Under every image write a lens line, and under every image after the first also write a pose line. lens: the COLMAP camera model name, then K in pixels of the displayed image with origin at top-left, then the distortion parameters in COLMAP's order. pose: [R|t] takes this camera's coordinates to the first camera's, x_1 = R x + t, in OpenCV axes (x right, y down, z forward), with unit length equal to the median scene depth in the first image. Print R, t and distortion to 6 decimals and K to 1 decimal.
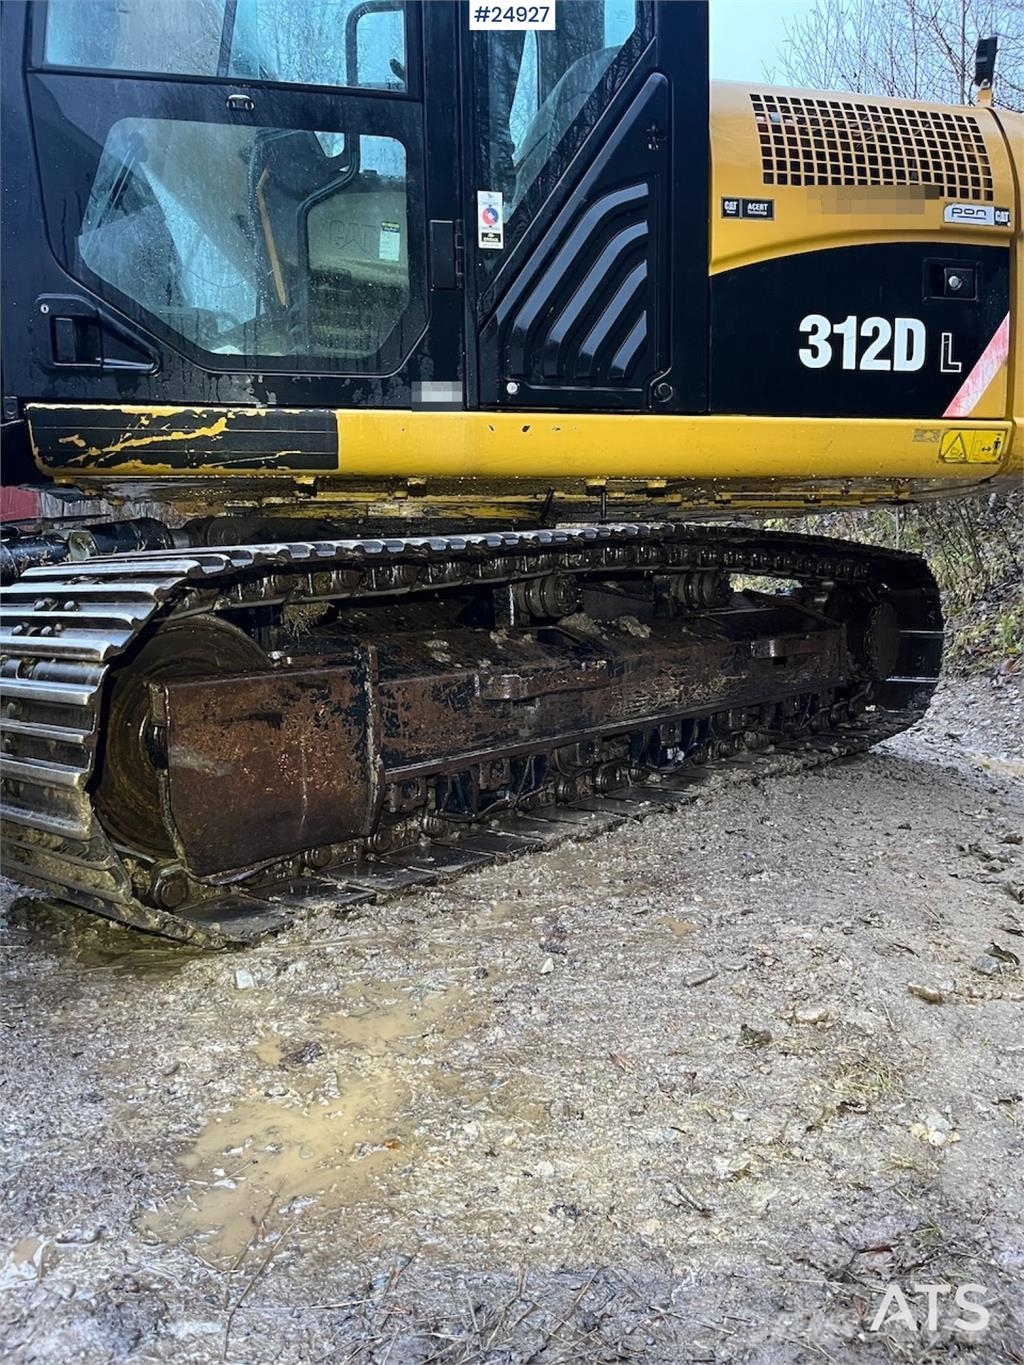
lens RADIAL K [[1121.4, 0, 521.3], [0, 1121.4, 695.3], [0, 0, 1]] dist [0.034889, -0.005548]
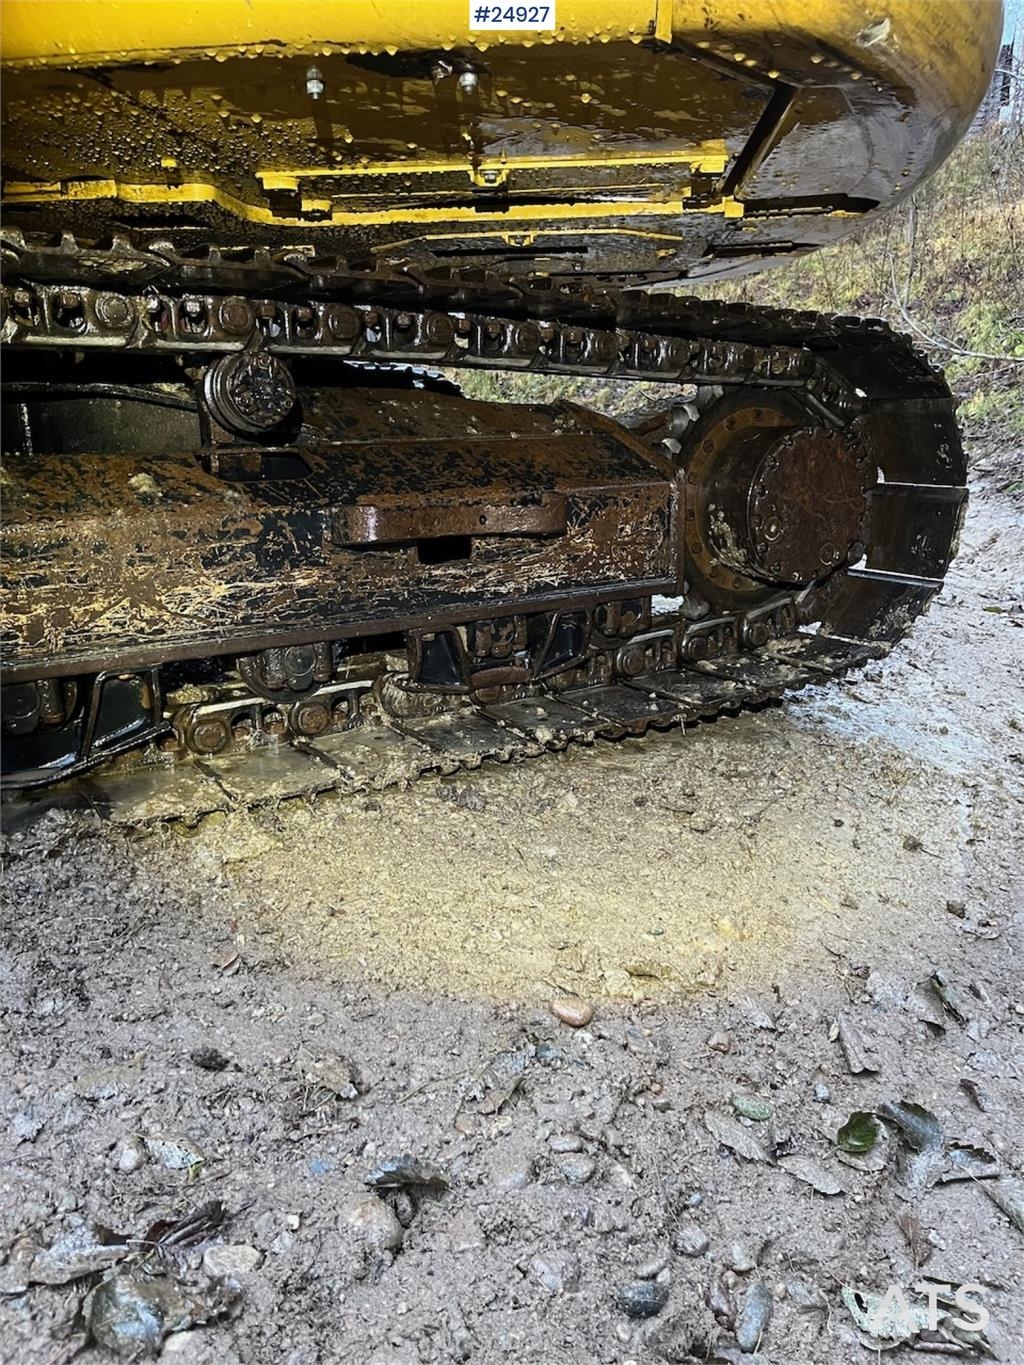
lens RADIAL K [[1143.6, 0, 493.3], [0, 1143.6, 676.8], [0, 0, 1]] dist [0.065106, -0.083018]
pose [[0.949649, 0.075243, -0.304147, 0.546227], [-0.033346, 0.989494, 0.140673, -0.061330], [0.311537, -0.123448, 0.942181, 0.706956]]
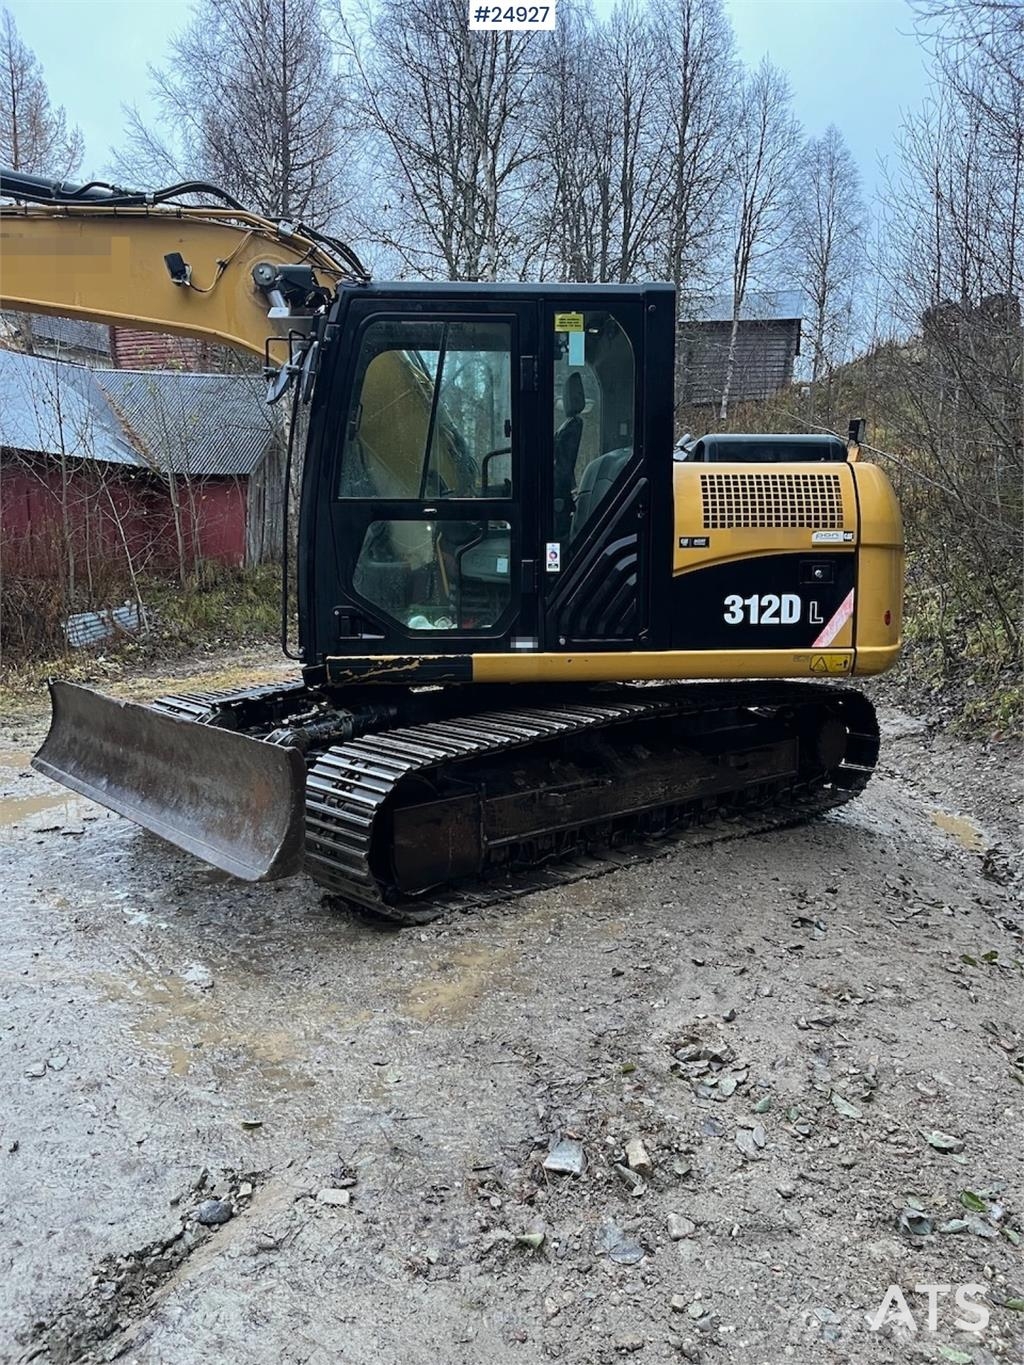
lens RADIAL K [[1143.6, 0, 493.3], [0, 1143.6, 676.8], [0, 0, 1]] dist [0.065106, -0.083018]
pose [[0.986877, 0.029909, -0.158677, 0.180637], [-0.028408, 0.999528, 0.011719, -0.222963], [0.158953, -0.007057, 0.987261, -0.919066]]
